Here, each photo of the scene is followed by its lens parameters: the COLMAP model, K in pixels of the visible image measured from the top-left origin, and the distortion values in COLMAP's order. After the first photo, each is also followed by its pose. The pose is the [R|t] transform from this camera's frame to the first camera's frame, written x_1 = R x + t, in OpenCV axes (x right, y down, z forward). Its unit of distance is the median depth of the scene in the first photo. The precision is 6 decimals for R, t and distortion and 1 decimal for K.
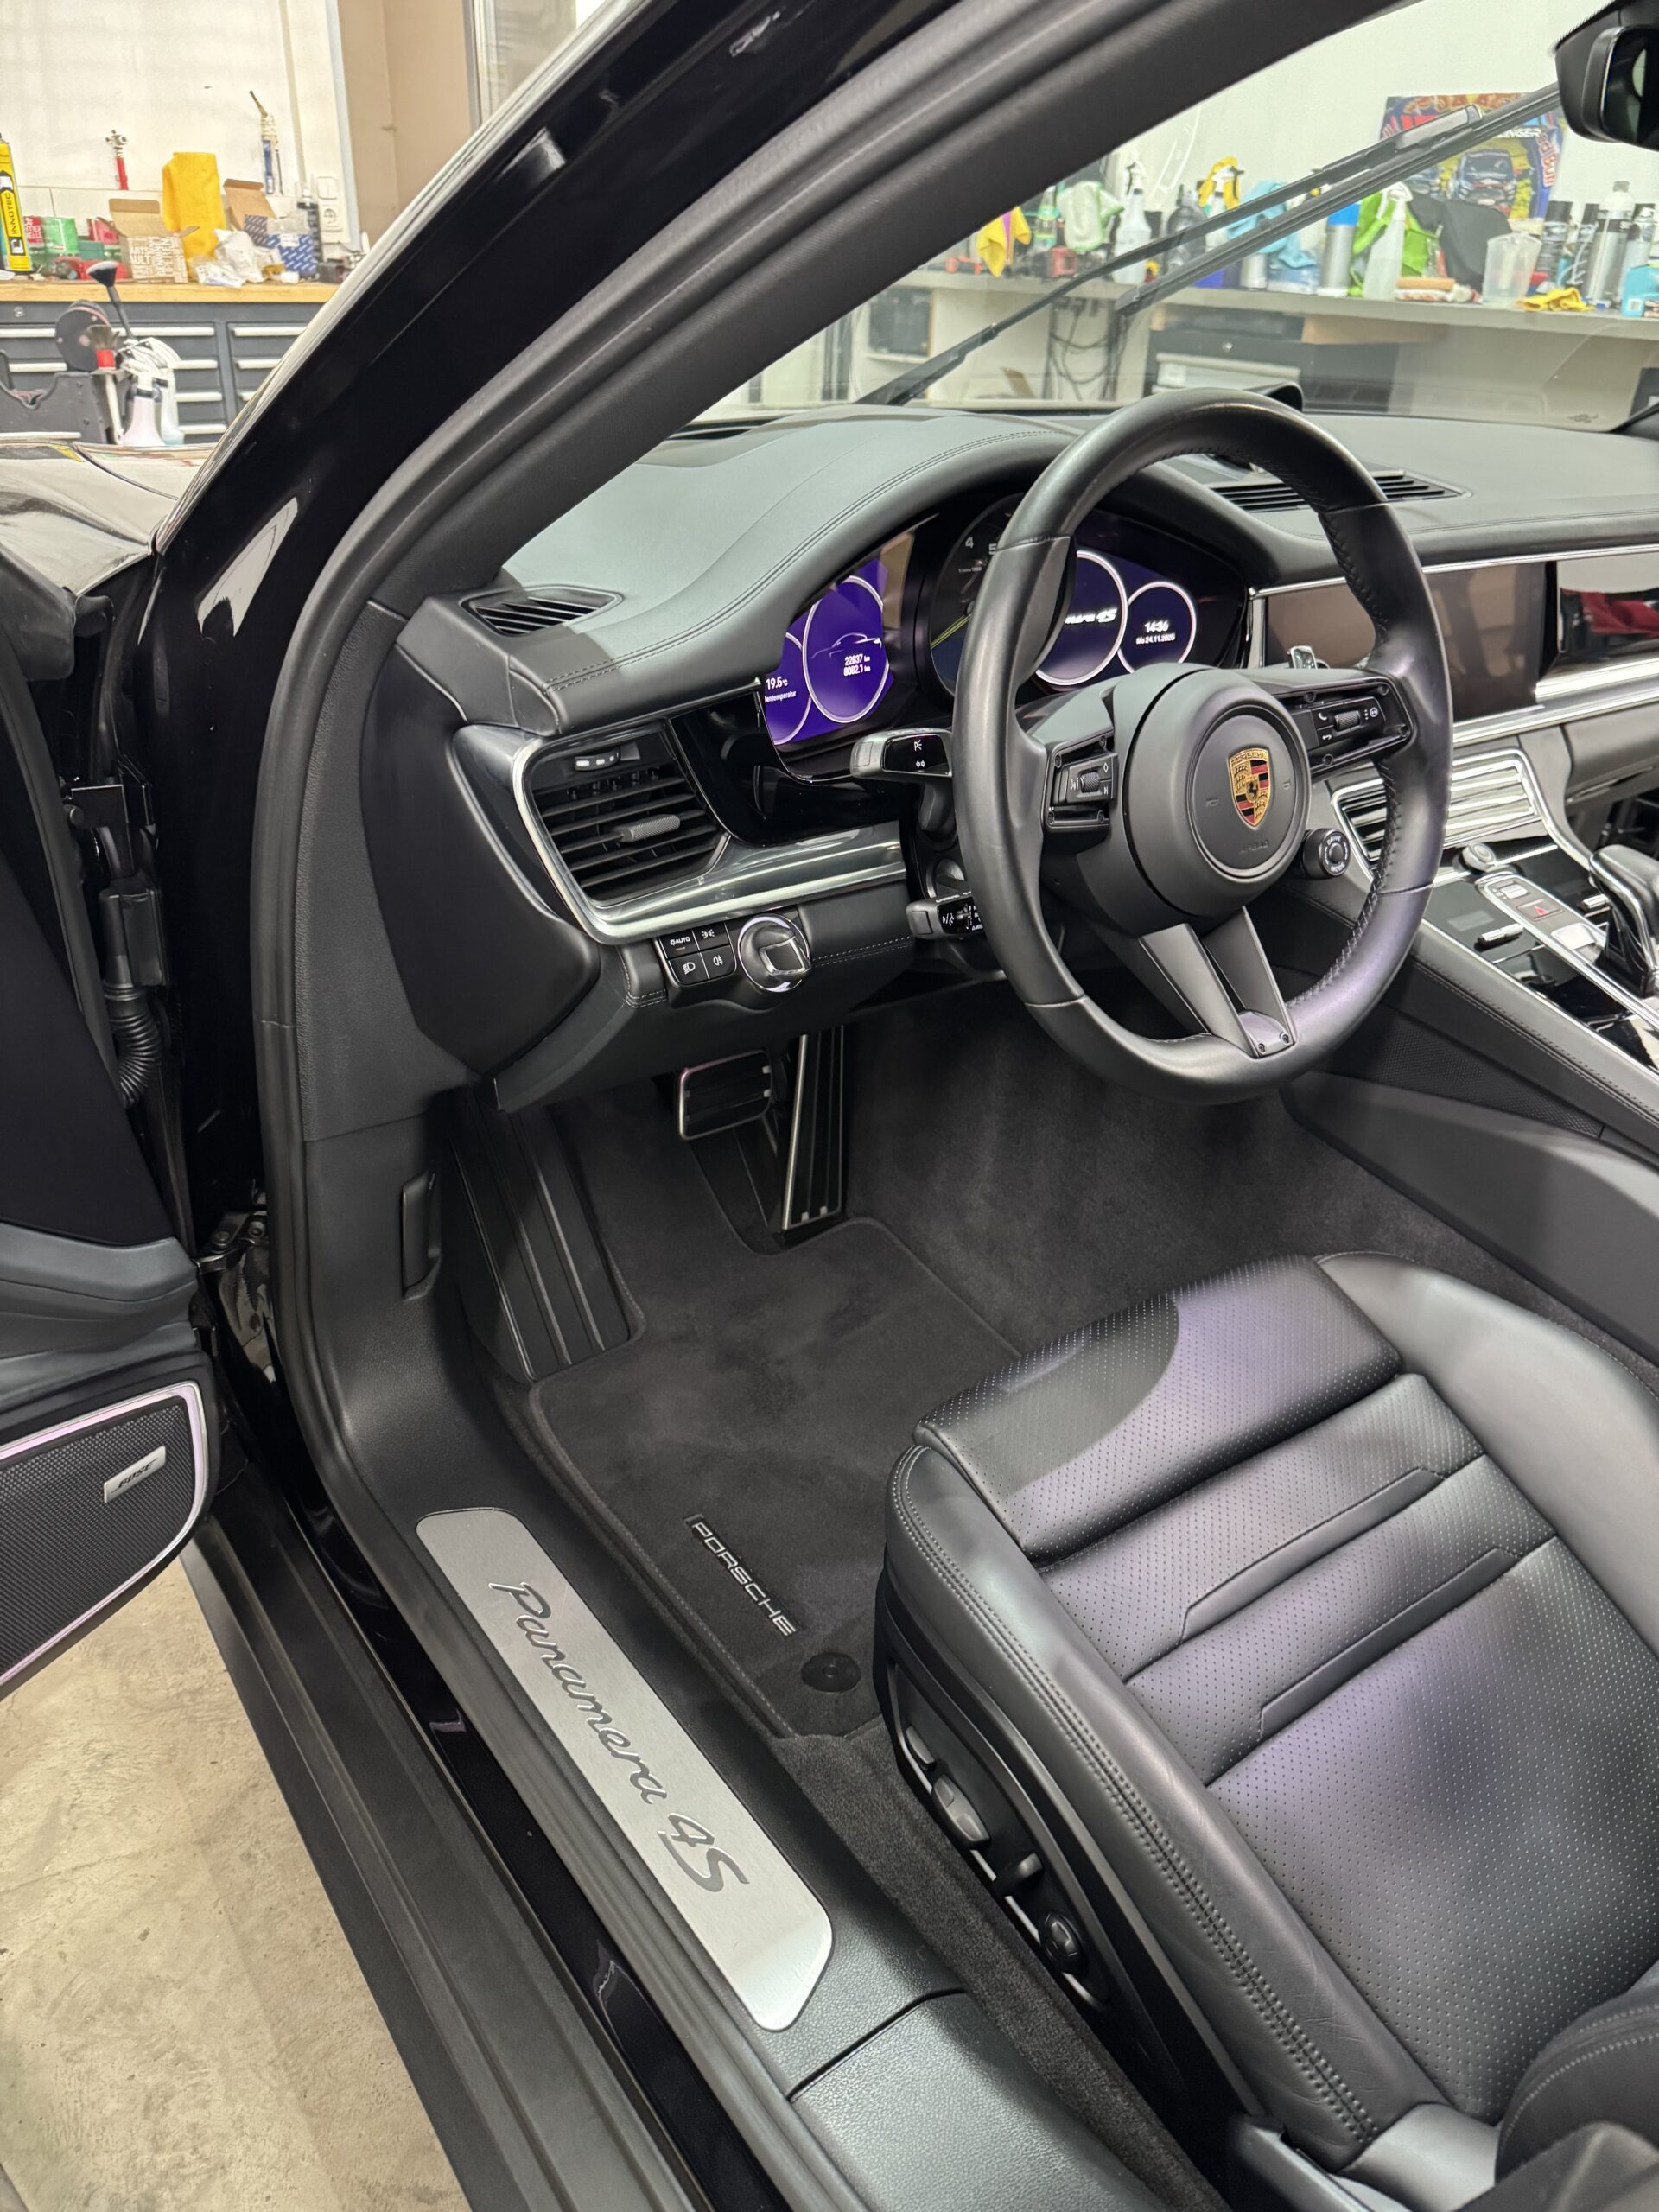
lens RADIAL K [[1580.9, 0, 836.3], [0, 1580.9, 1141.0], [0, 0, 1]] dist [0.052800, -0.117963]
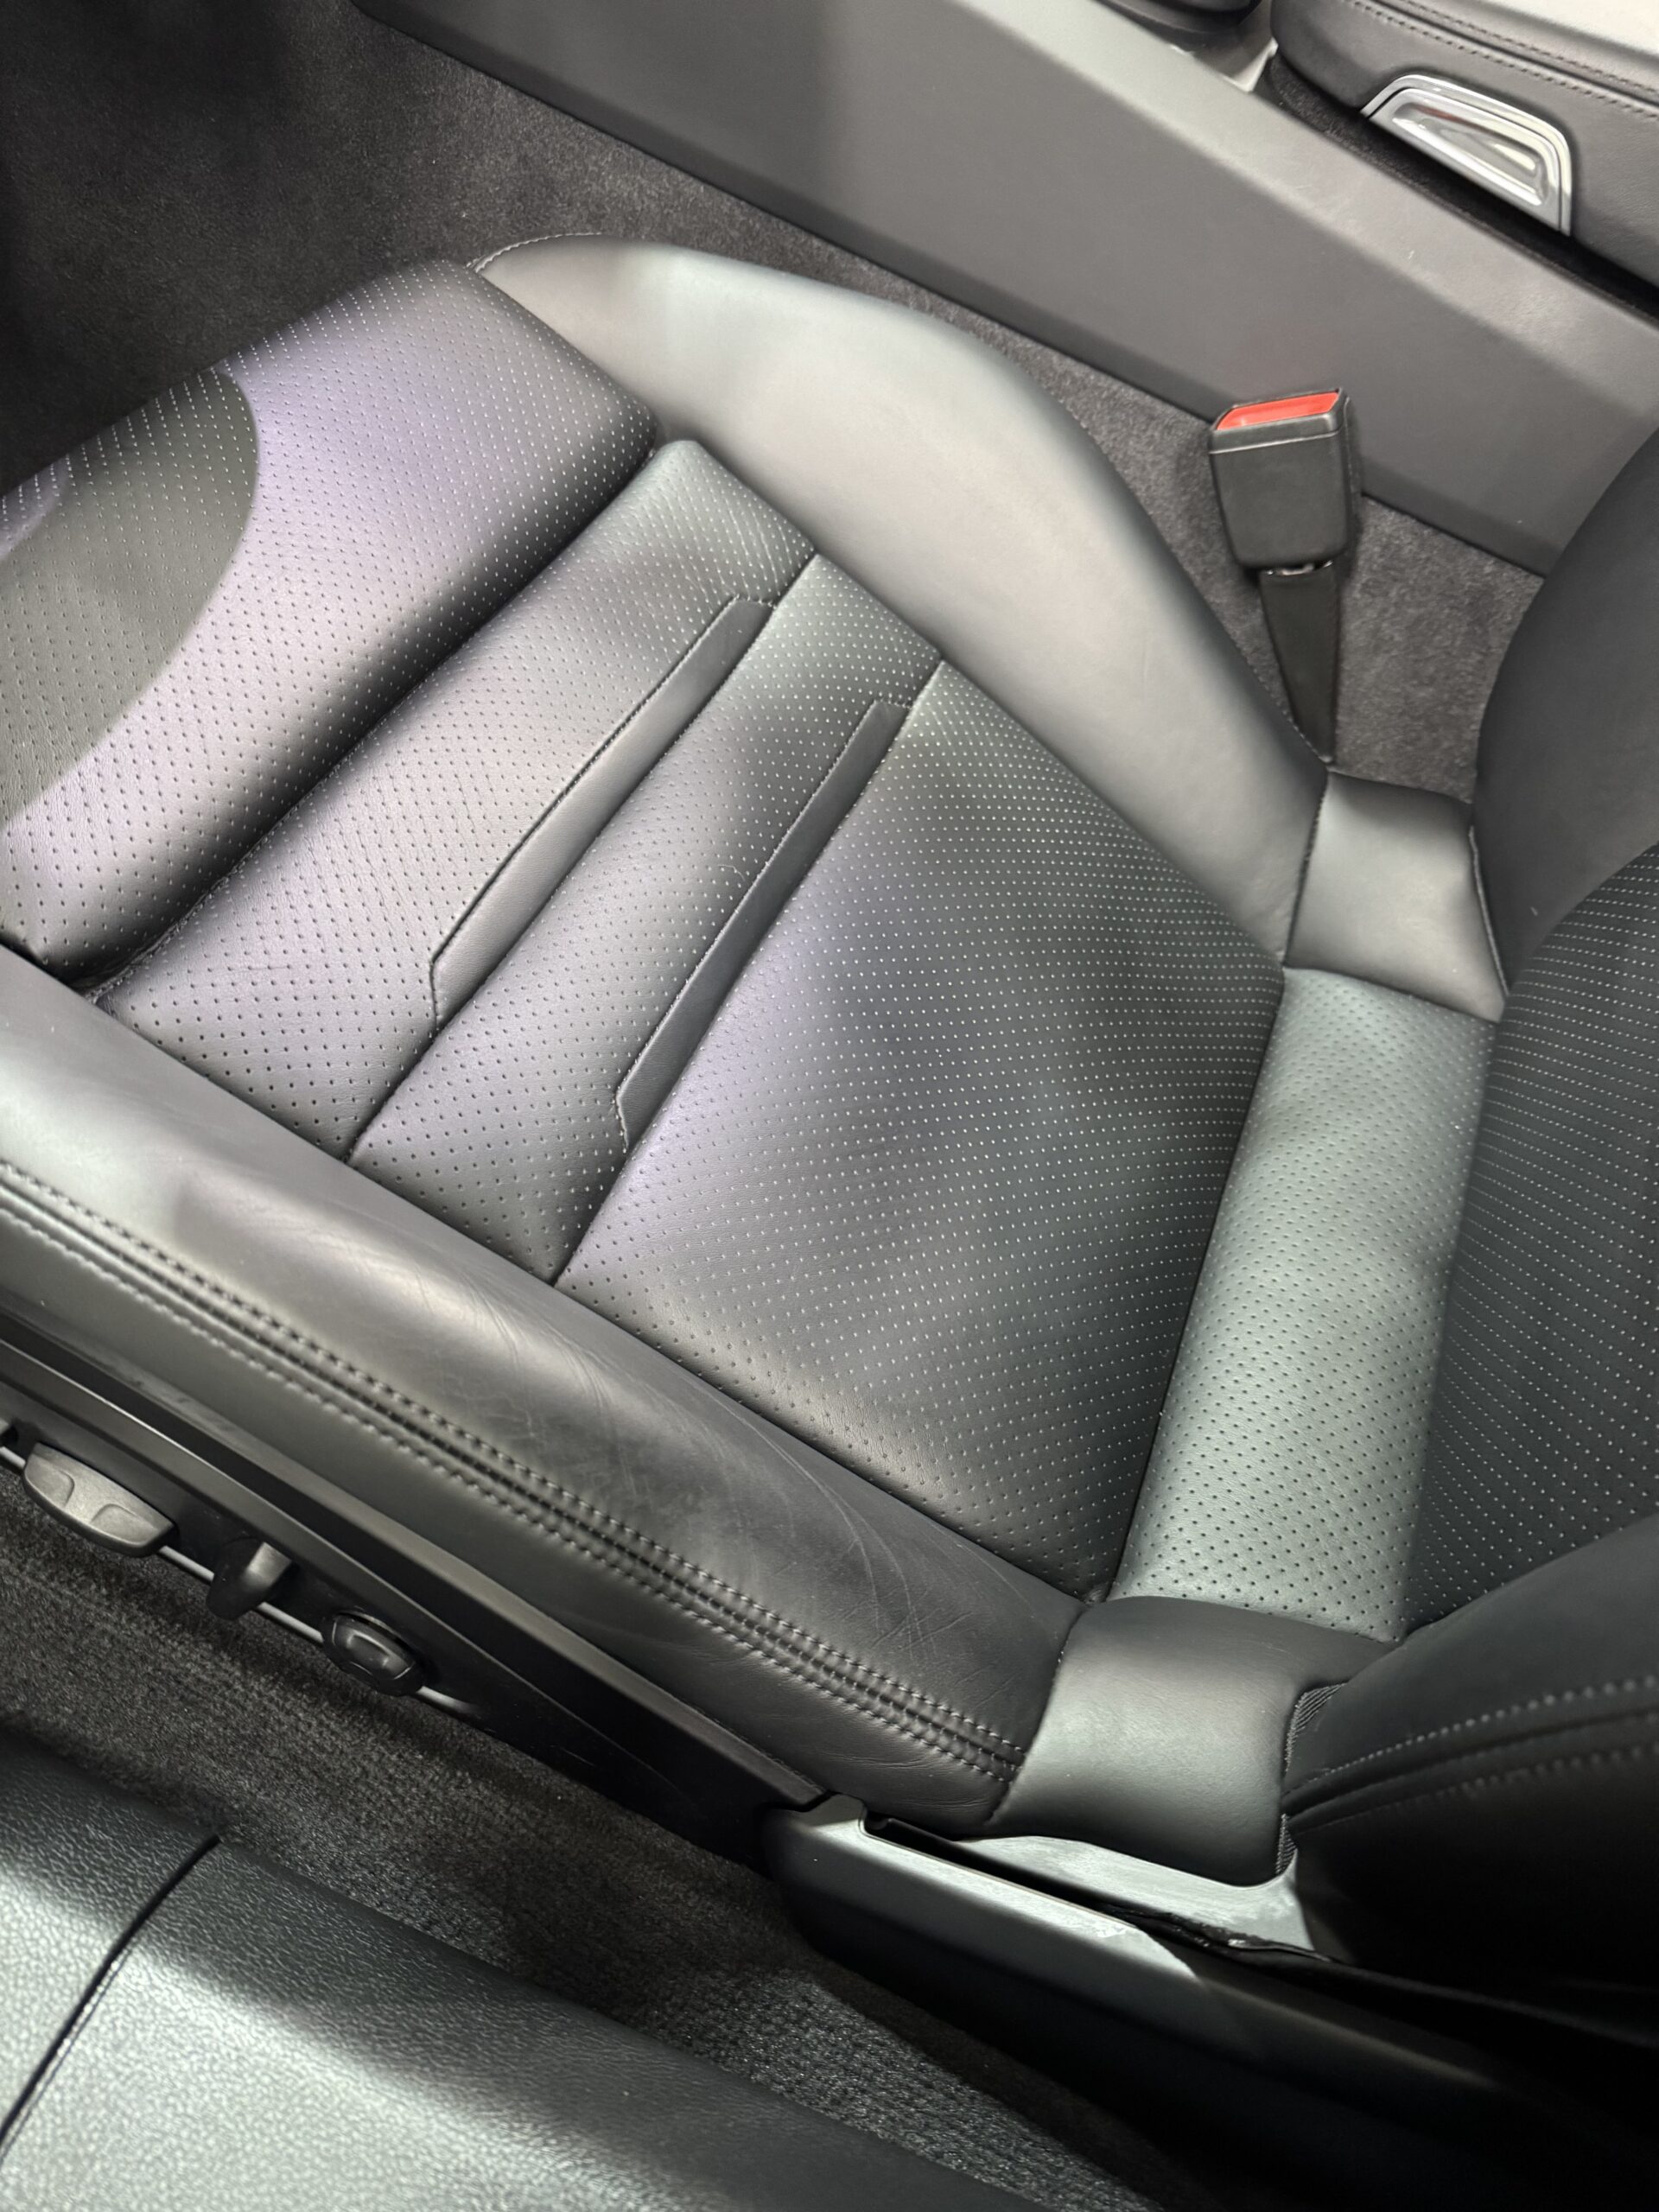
lens RADIAL K [[1580.9, 0, 836.3], [0, 1580.9, 1141.0], [0, 0, 1]] dist [0.052800, -0.117963]
pose [[0.847285, -0.361324, 0.389298, 0.103104], [0.153088, 0.867977, 0.472419, 0.112852], [-0.508598, -0.340677, 0.790739, 0.467422]]
